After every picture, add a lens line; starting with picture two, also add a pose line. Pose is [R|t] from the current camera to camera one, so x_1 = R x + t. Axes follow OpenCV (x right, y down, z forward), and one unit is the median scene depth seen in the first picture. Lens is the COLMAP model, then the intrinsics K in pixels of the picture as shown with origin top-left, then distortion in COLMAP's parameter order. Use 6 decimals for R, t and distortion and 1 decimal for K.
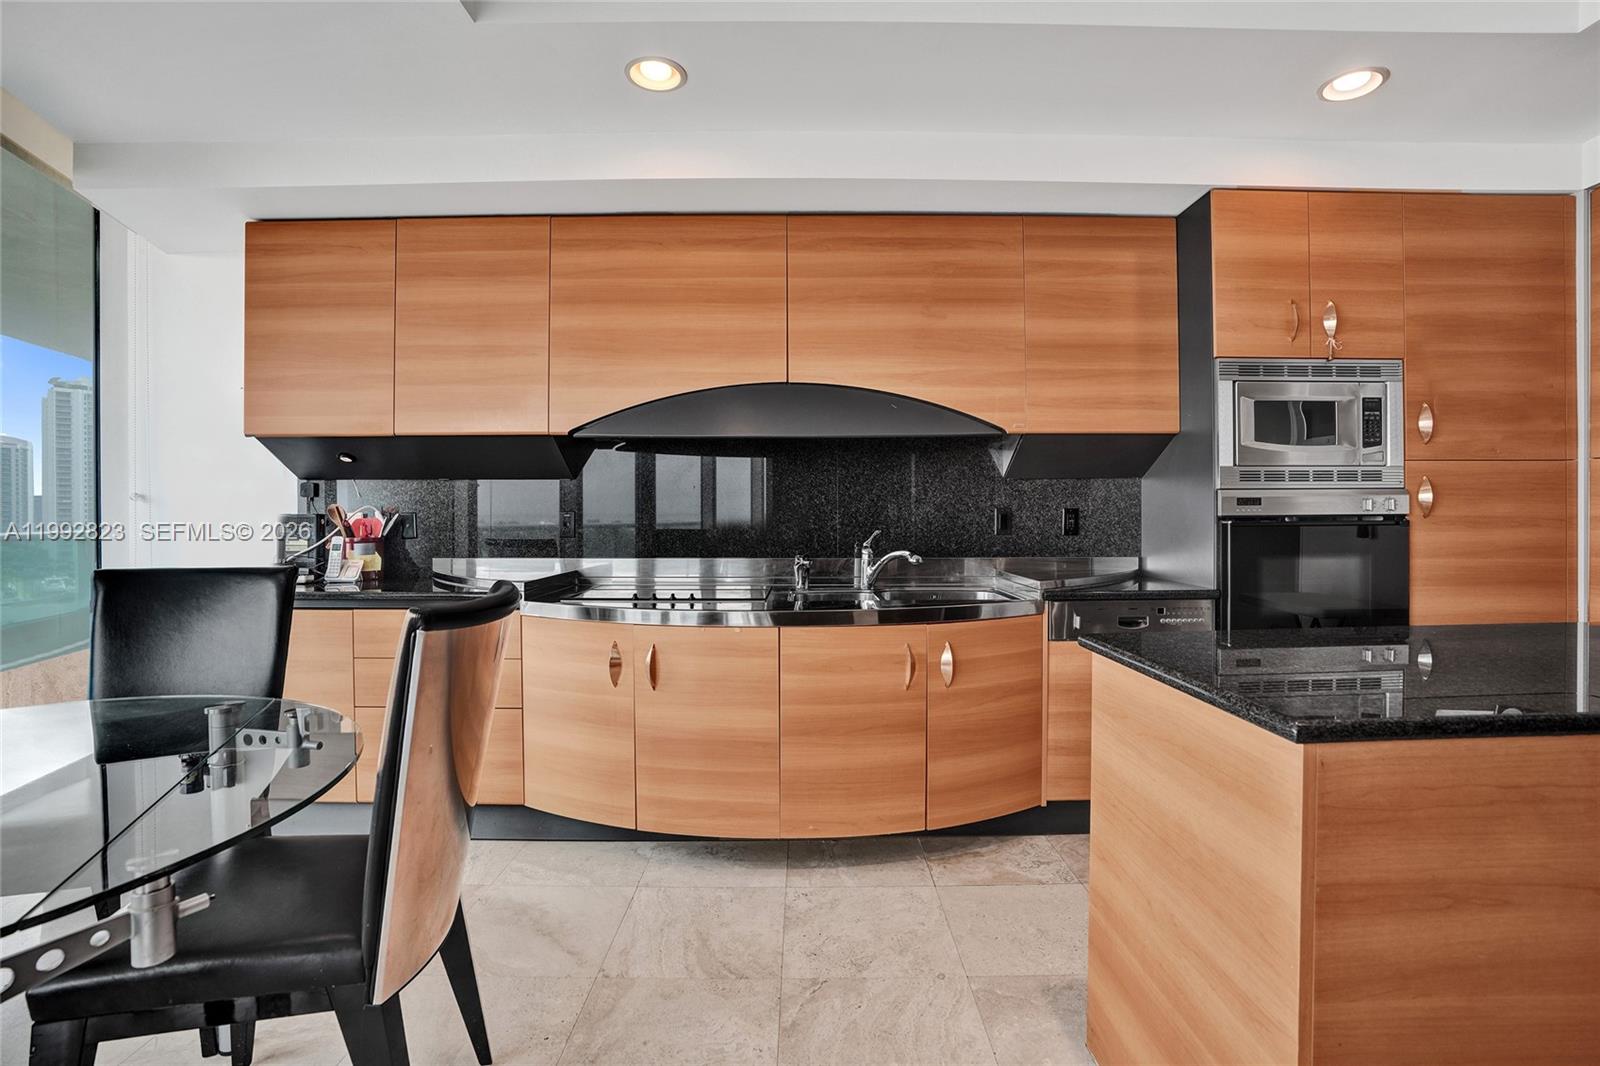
lens RADIAL K [[760.0, 0, 807.6], [0, 760.0, 518.7], [0, 0, 1]] dist [-0.045417, 0.018921]
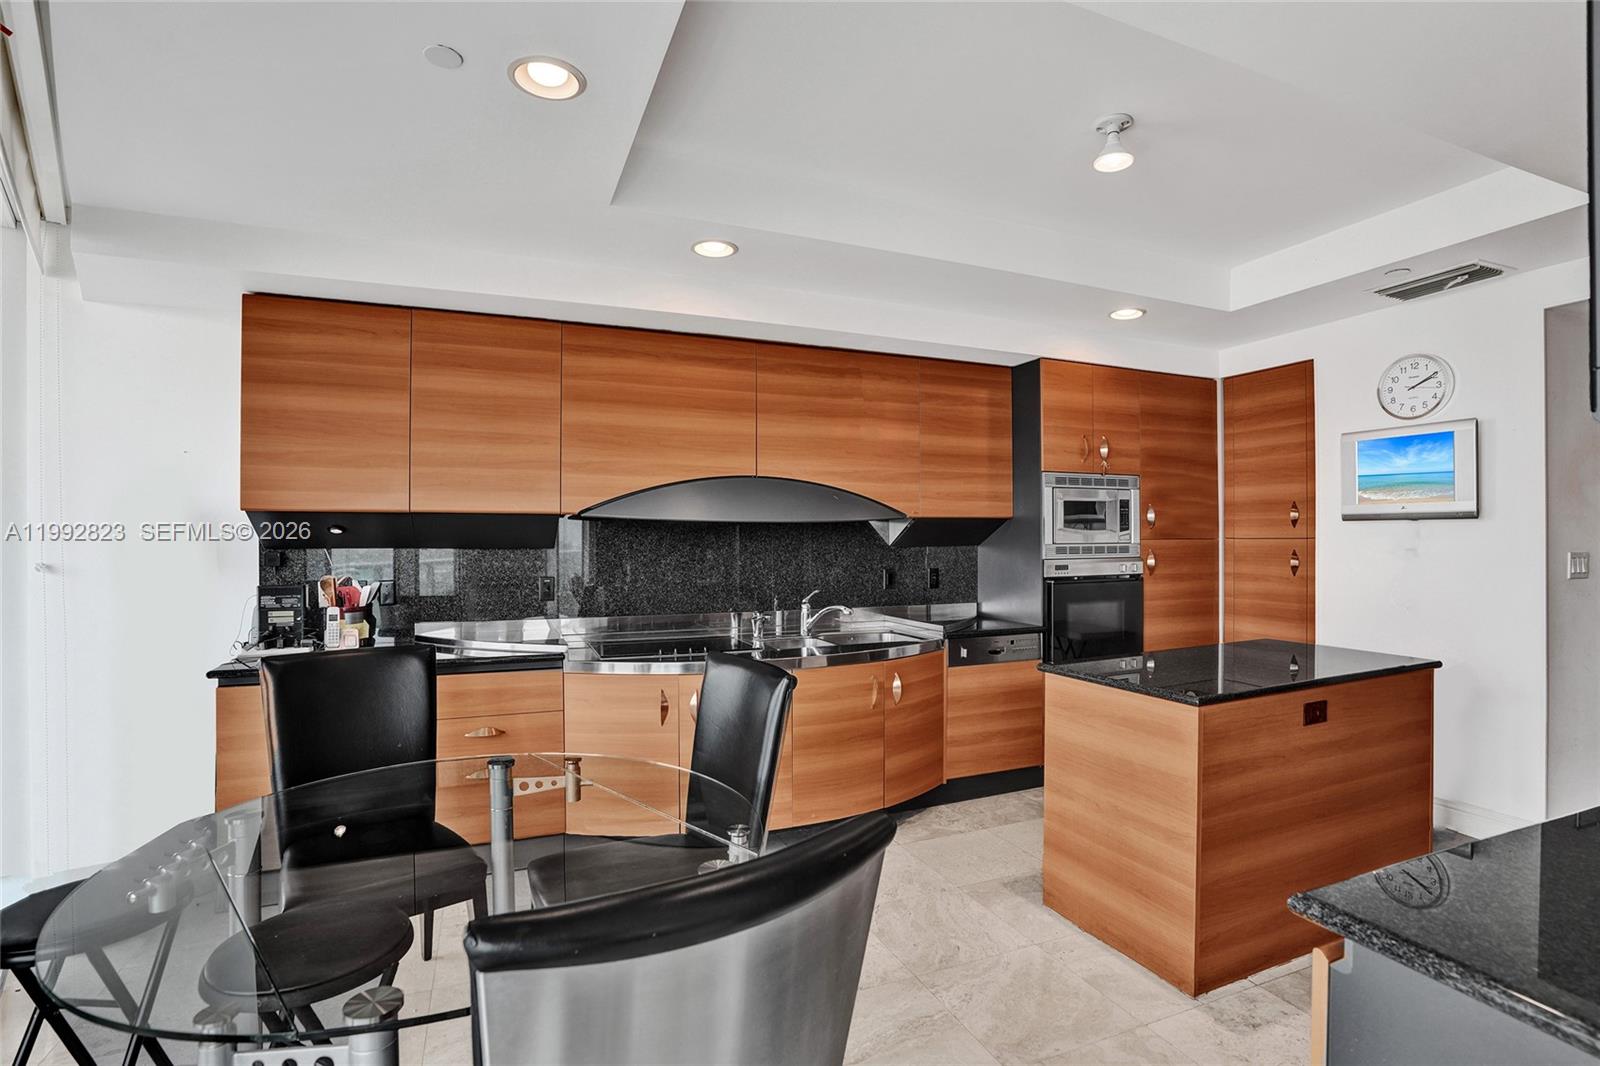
lens RADIAL K [[760.0, 0, 831.7], [0, 760.0, 544.8], [0, 0, 1]] dist [-0.045417, 0.018921]
pose [[0.922648, 0.001048, 0.385642, -0.411105], [0.000751, 0.999990, -0.004515, -0.059282], [-0.385643, 0.004455, 0.922637, -0.222786]]
